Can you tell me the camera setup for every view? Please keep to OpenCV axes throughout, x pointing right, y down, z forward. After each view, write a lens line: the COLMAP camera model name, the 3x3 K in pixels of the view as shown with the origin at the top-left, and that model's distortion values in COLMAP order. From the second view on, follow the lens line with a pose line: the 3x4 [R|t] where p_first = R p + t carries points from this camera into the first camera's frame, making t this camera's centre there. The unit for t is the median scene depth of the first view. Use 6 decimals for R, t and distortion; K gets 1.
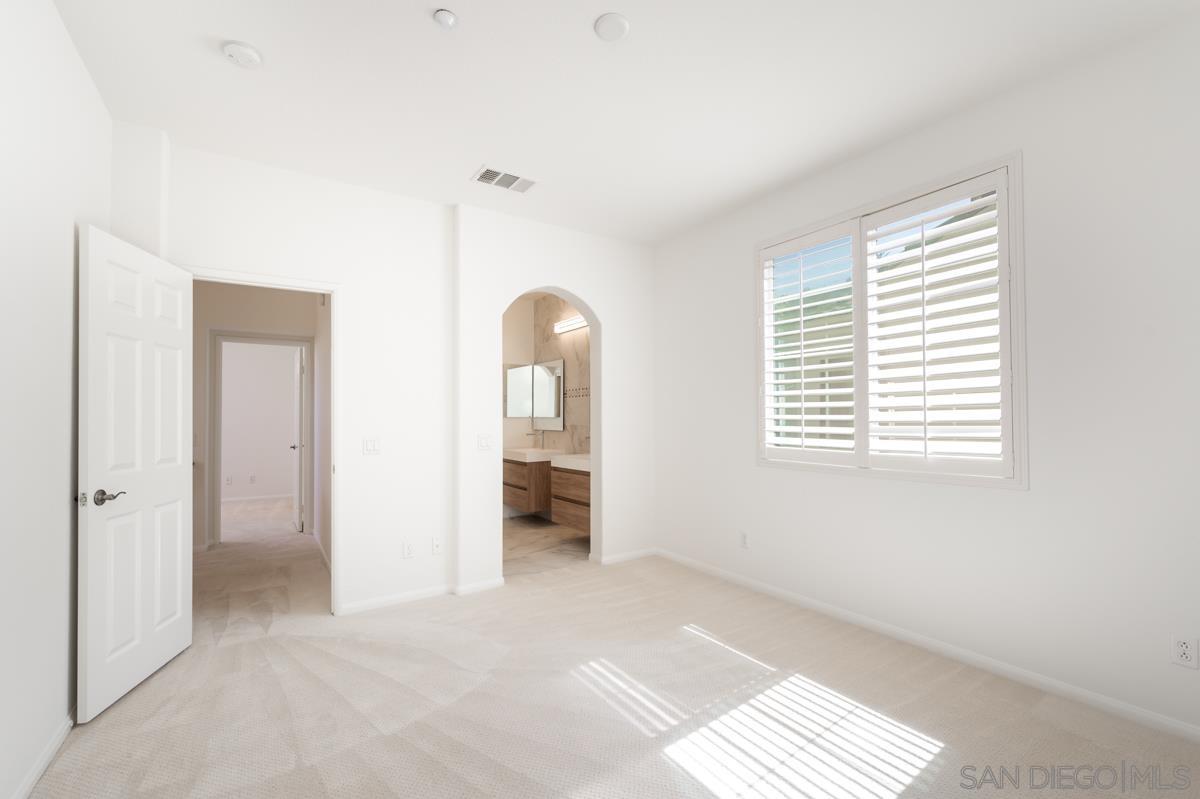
lens RADIAL K [[499.1, 0, 600.0], [0, 499.1, 399.5], [0, 0, 1]] dist [0.000199, 0.000013]
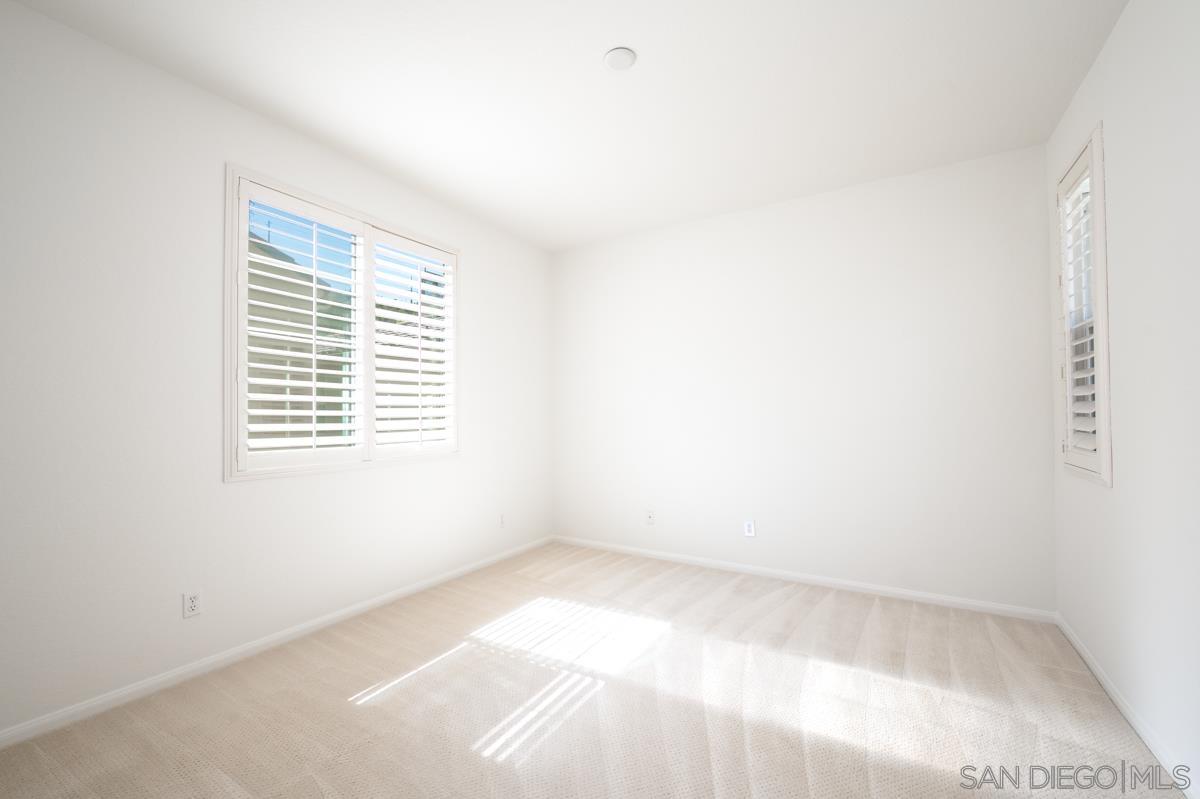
lens RADIAL K [[499.1, 0, 600.0], [0, 499.1, 399.5], [0, 0, 1]] dist [0.000199, 0.000013]
pose [[-0.432390, 0.014925, 0.901563, -0.519459], [-0.043352, 0.998363, -0.037319, 0.019988], [-0.900644, -0.055221, -0.431034, 0.819692]]
